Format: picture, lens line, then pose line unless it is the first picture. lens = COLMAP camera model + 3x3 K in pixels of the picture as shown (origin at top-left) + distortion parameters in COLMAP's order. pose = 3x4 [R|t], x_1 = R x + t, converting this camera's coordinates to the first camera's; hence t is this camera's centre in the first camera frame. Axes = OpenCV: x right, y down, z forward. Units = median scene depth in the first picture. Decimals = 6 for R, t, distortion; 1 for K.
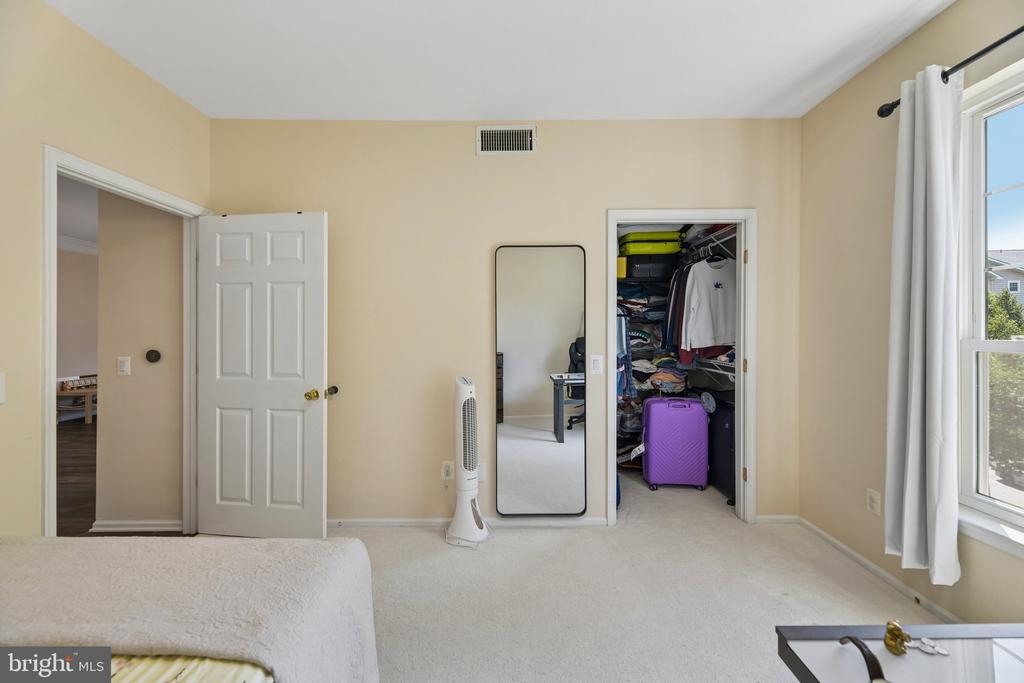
lens RADIAL K [[414.0, 0, 514.8], [0, 414.0, 330.8], [0, 0, 1]] dist [-0.000060, -0.002957]
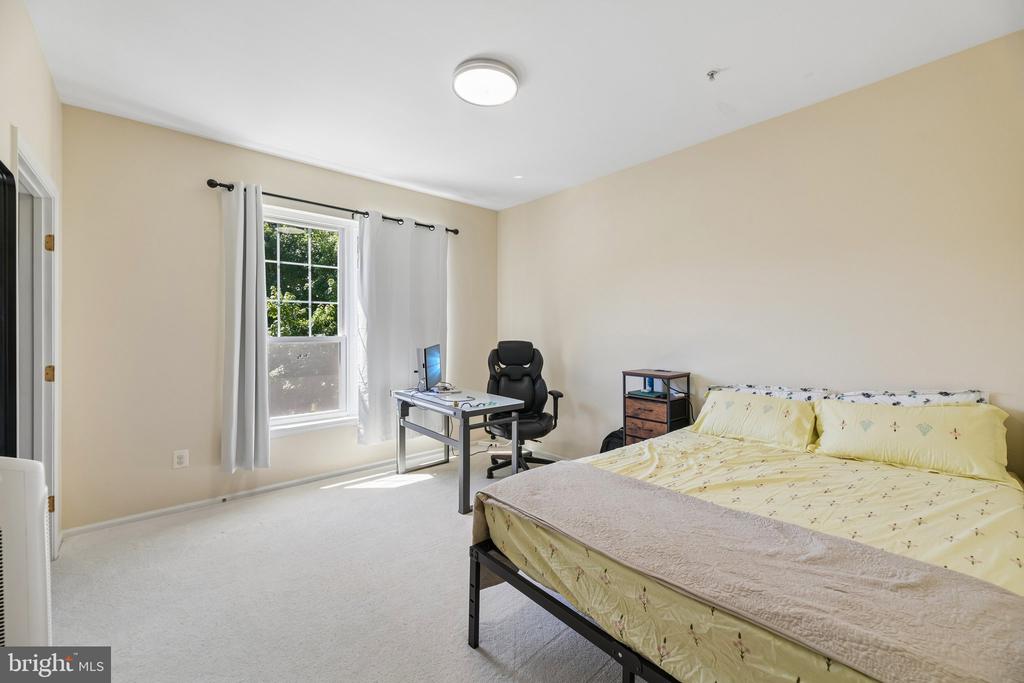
lens RADIAL K [[414.0, 0, 513.0], [0, 414.0, 334.9], [0, 0, 1]] dist [-0.000060, -0.002957]
pose [[-0.652767, -0.001512, 0.757558, -0.858332], [0.003571, 0.999981, 0.005073, 0.007183], [-0.757551, 0.006017, -0.652749, 1.055356]]
